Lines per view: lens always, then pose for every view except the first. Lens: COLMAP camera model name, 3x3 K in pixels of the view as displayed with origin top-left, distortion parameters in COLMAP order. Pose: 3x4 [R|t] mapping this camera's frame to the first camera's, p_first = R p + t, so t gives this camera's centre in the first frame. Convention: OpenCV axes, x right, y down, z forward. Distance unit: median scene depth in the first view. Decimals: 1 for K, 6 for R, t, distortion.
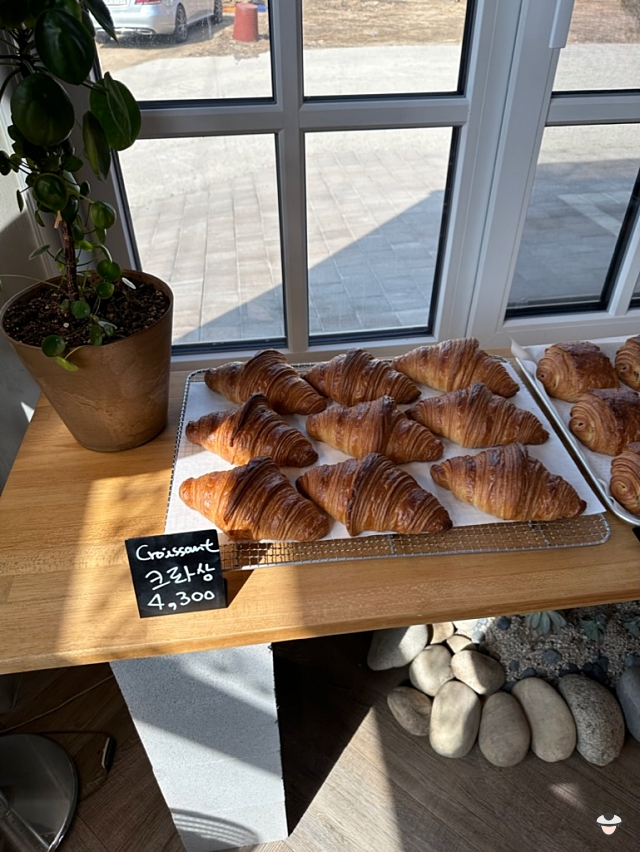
lens RADIAL K [[608.0, 0, 317.4], [0, 608.0, 463.4], [0, 0, 1]] dist [0.037438, -0.049533]
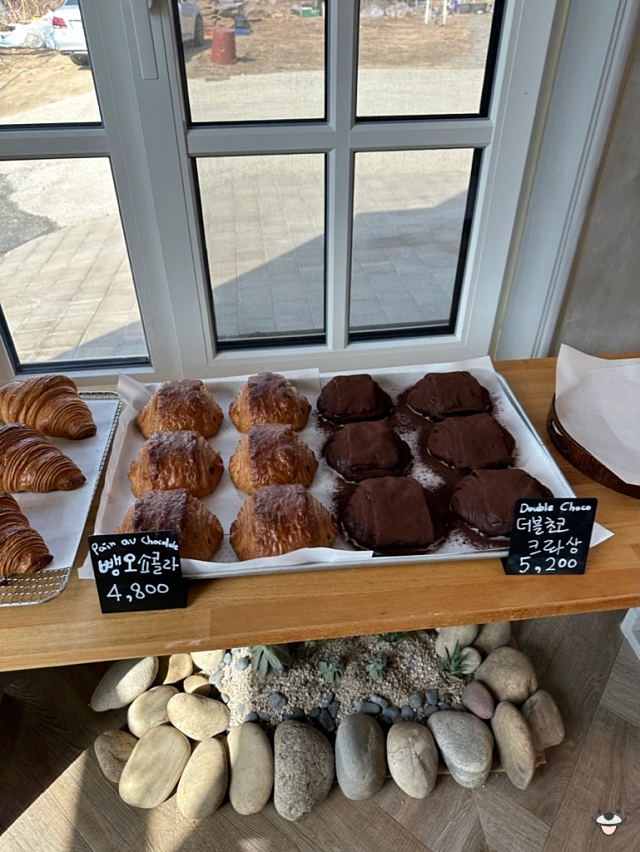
lens RADIAL K [[608.0, 0, 317.4], [0, 608.0, 463.4], [0, 0, 1]] dist [0.037438, -0.049533]
pose [[0.999742, 0.015253, -0.016815, 0.216508], [-0.015673, 0.999560, -0.025166, -0.015734], [0.016424, 0.025423, 0.999542, 0.015446]]
